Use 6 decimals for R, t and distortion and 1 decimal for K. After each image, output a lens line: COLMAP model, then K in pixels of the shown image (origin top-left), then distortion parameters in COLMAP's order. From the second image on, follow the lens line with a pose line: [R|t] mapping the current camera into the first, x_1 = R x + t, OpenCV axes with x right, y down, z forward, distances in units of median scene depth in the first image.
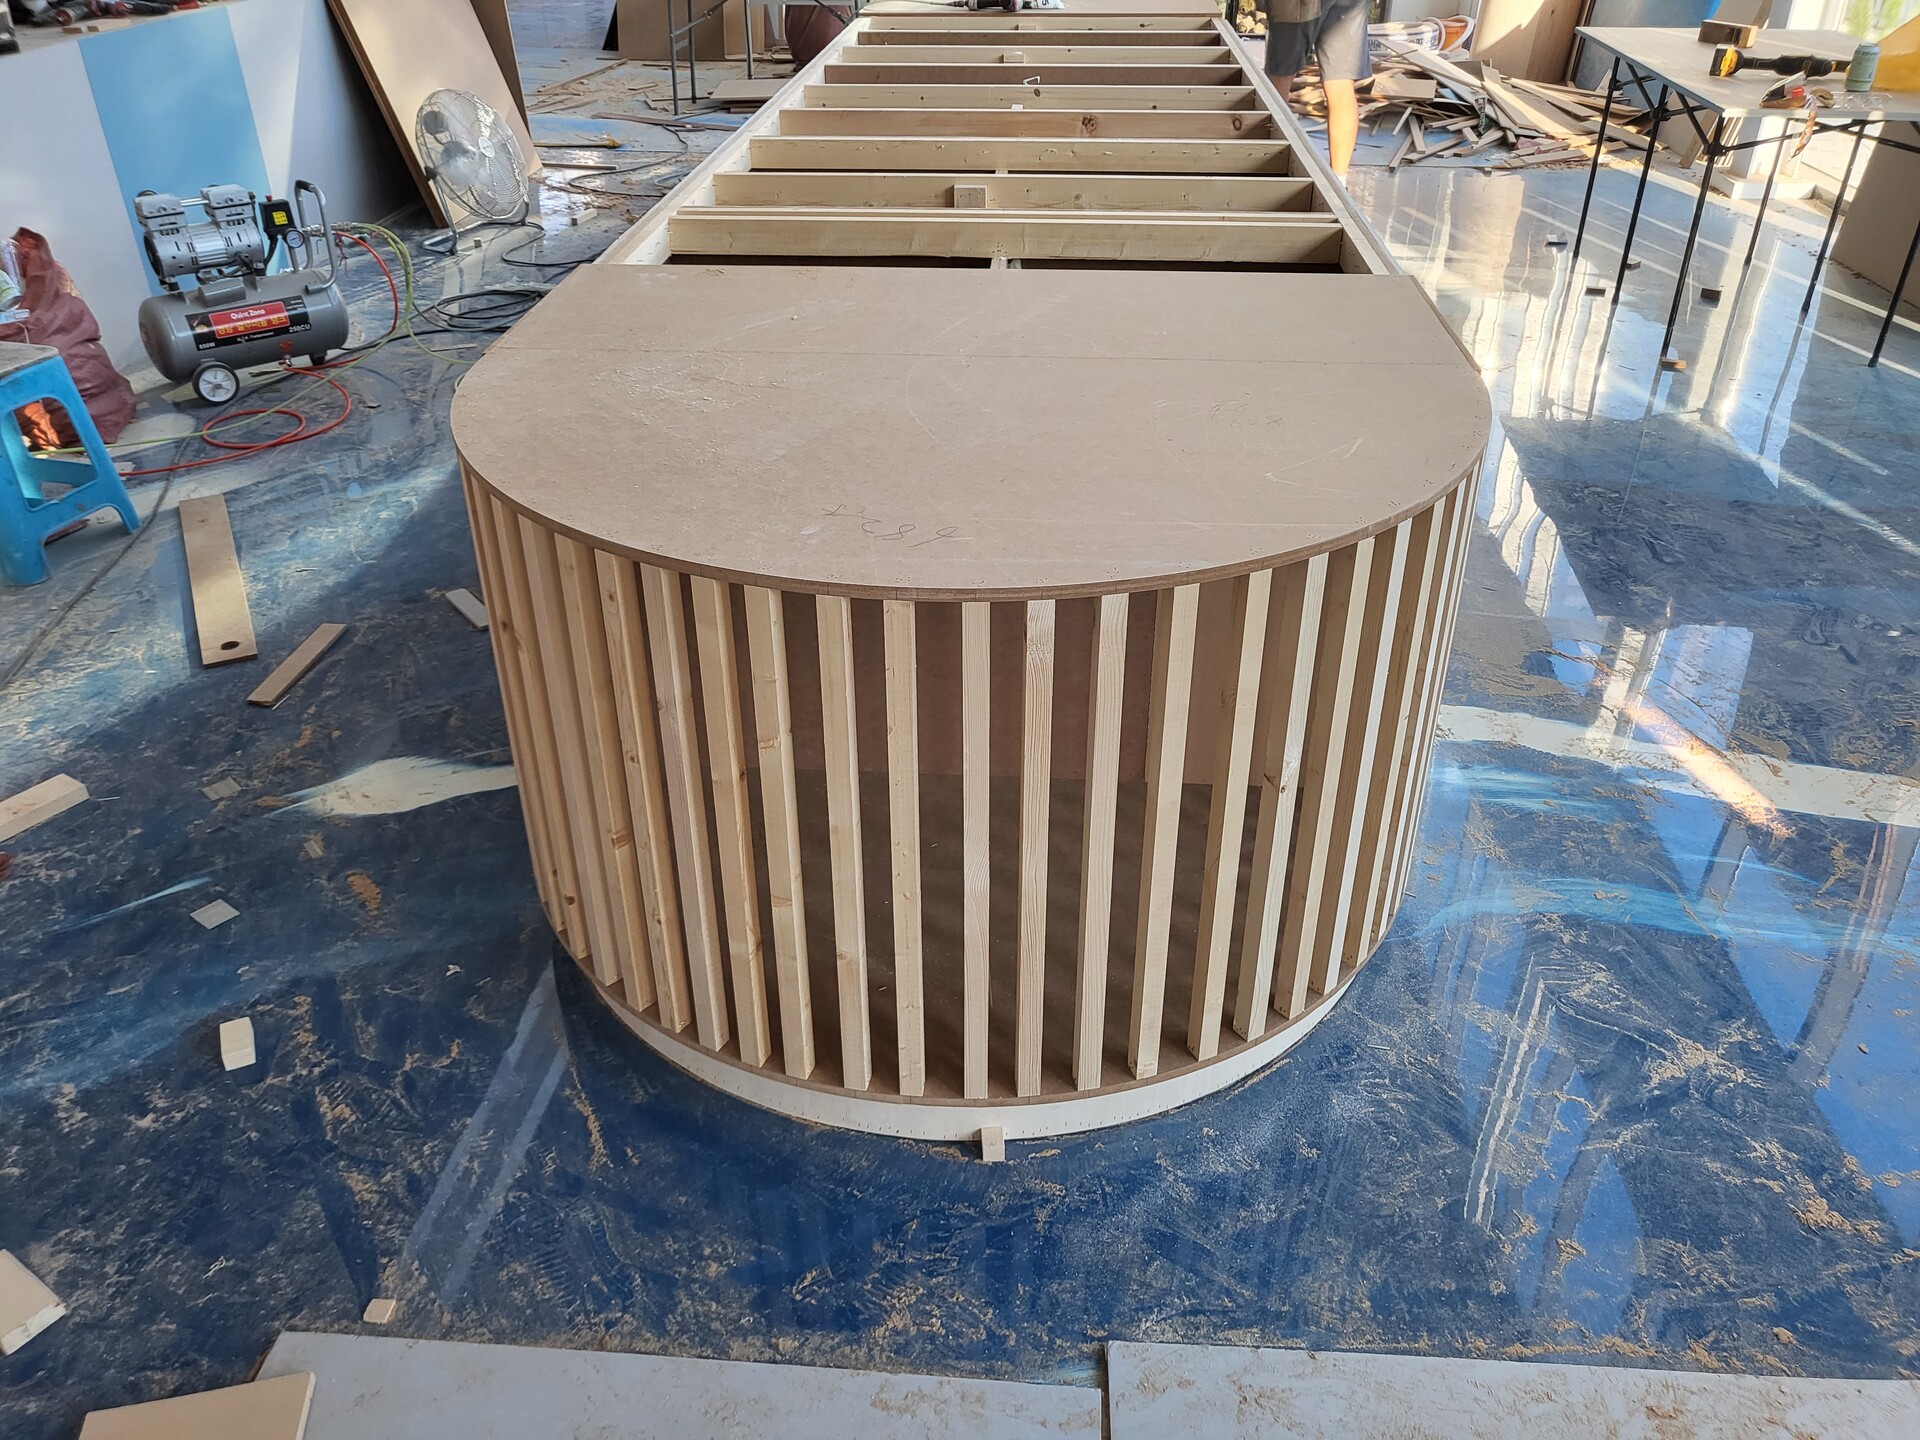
lens RADIAL K [[1512.9, 0, 960.0], [0, 1512.9, 720.0], [0, 0, 1]] dist [-0.039039, 0.088862]
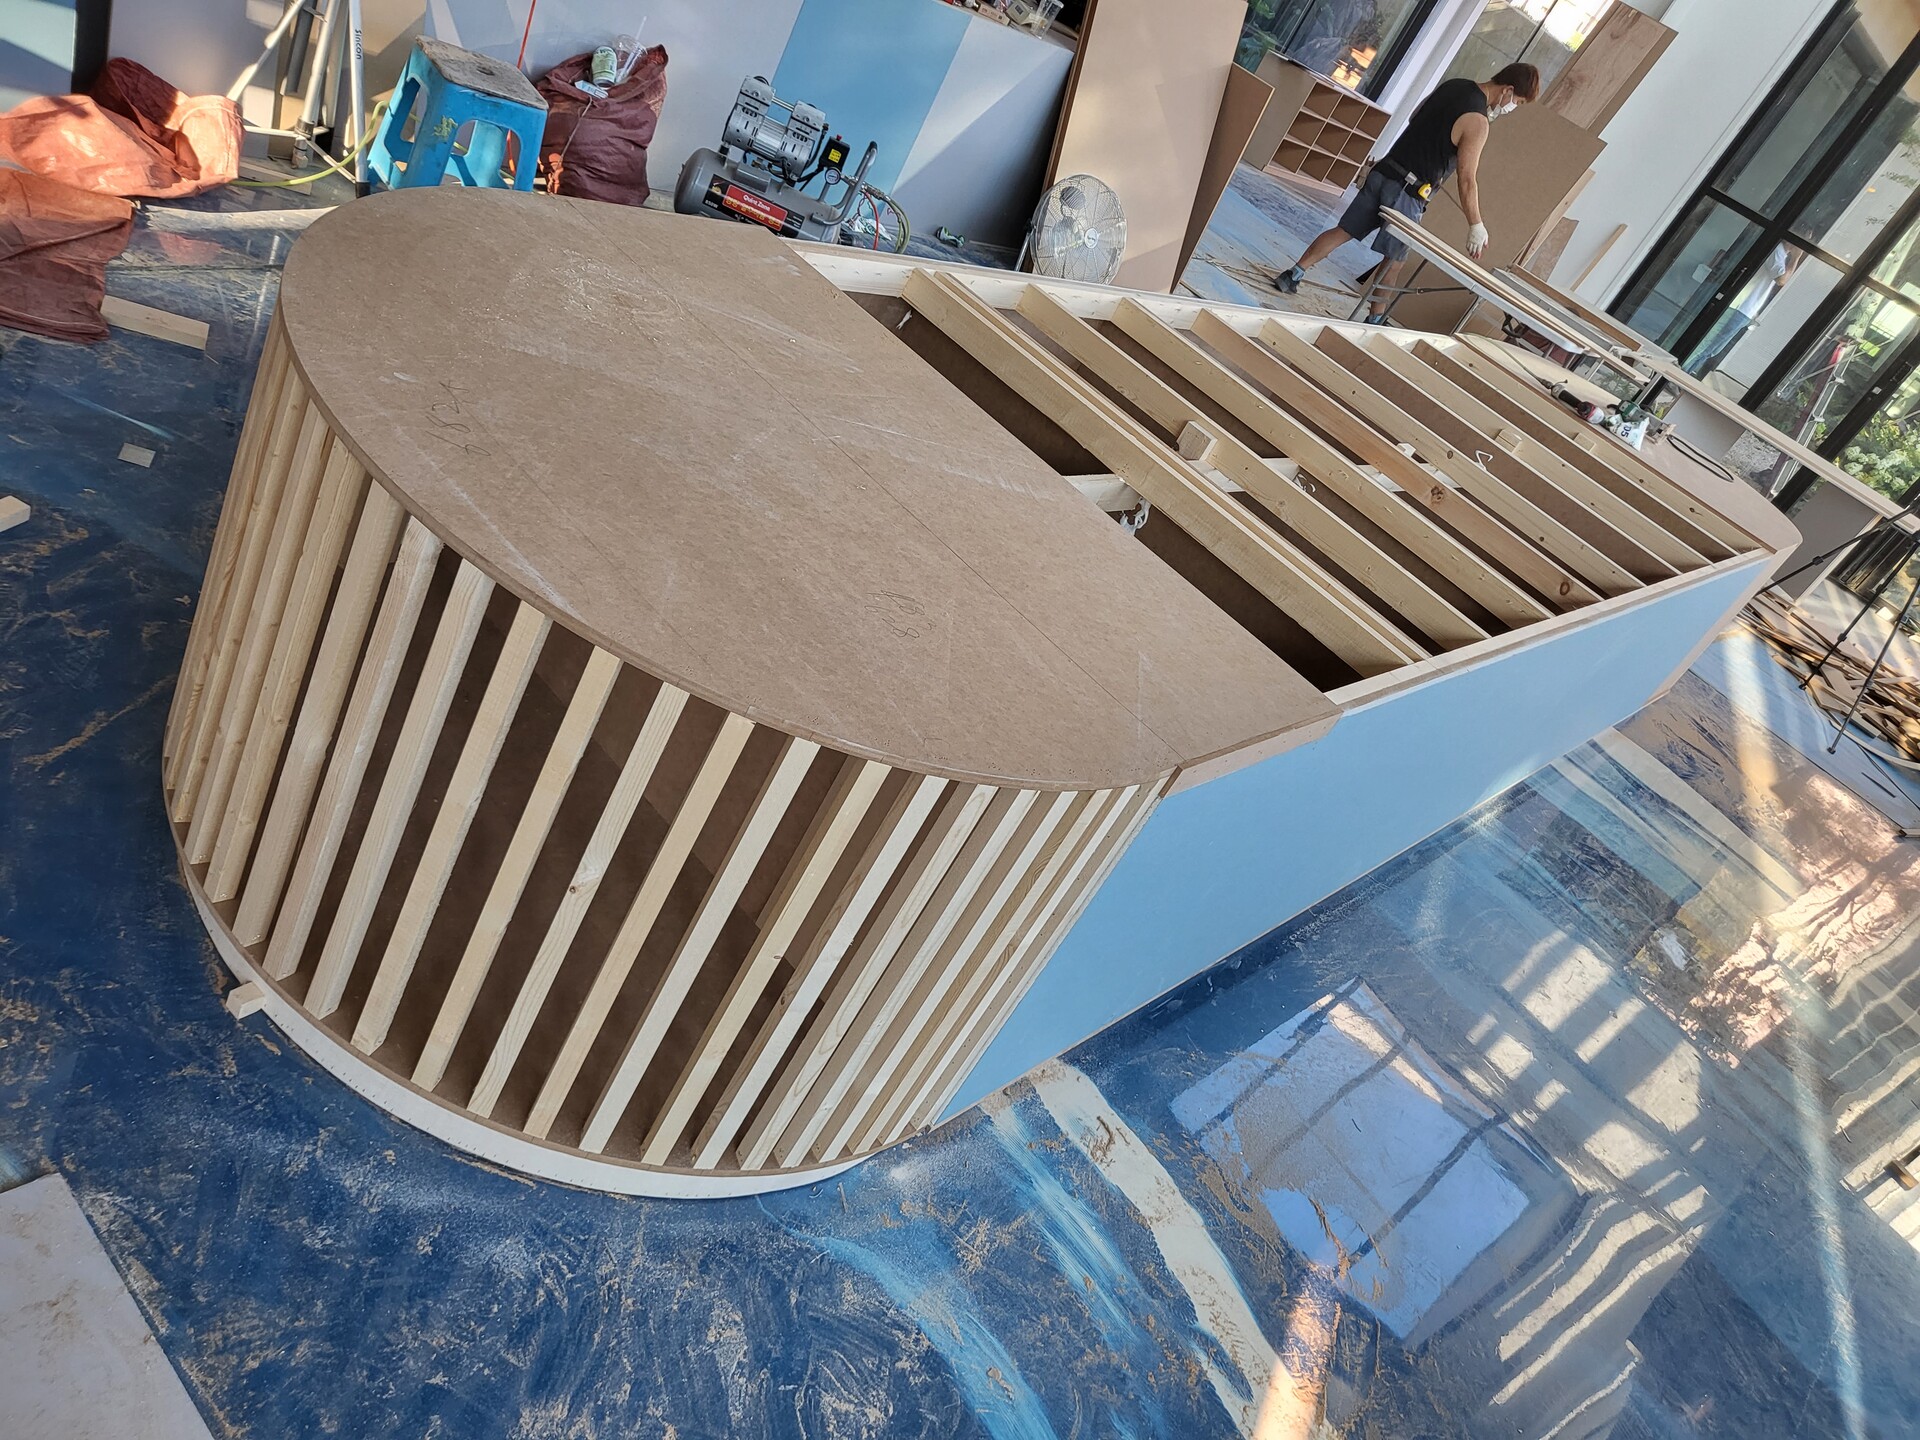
lens RADIAL K [[1512.9, 0, 960.0], [0, 1512.9, 720.0], [0, 0, 1]] dist [-0.039039, 0.088862]
pose [[0.695661, 0.630816, -0.343696, 0.577821], [-0.672010, 0.740541, -0.001007, -0.176574], [0.253885, 0.231668, 0.939081, 0.132577]]
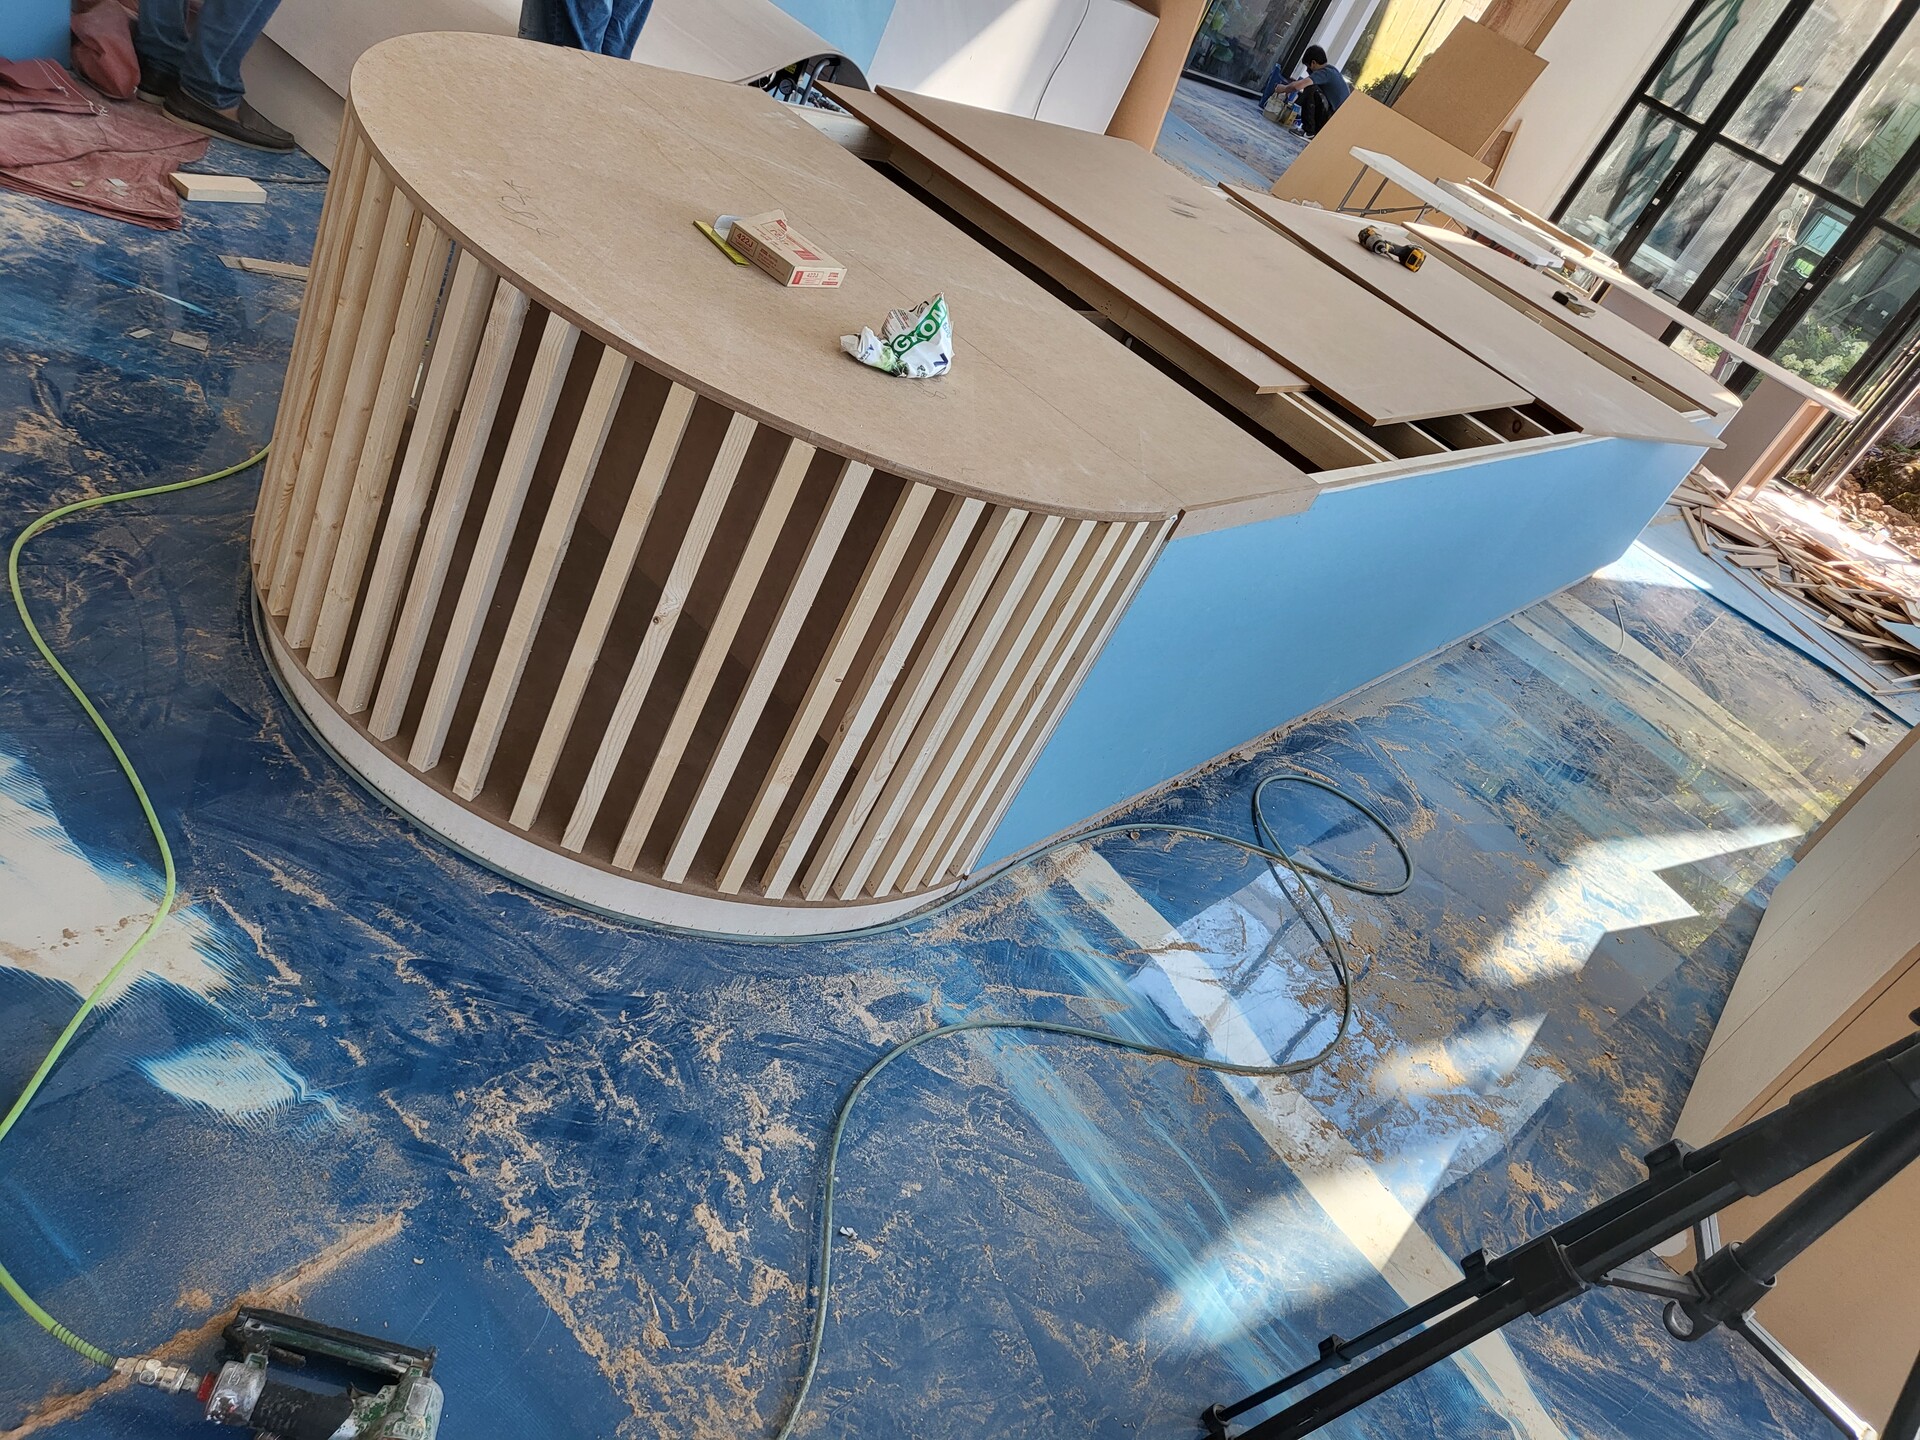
lens RADIAL K [[1518.5, 0, 963.6], [0, 1518.5, 754.7], [0, 0, 1]] dist [-0.040790, 0.096431]
pose [[0.734504, 0.607382, -0.302639, 0.681610], [-0.635678, 0.771927, 0.006433, -0.022284], [0.237523, 0.187655, 0.953084, 0.042715]]
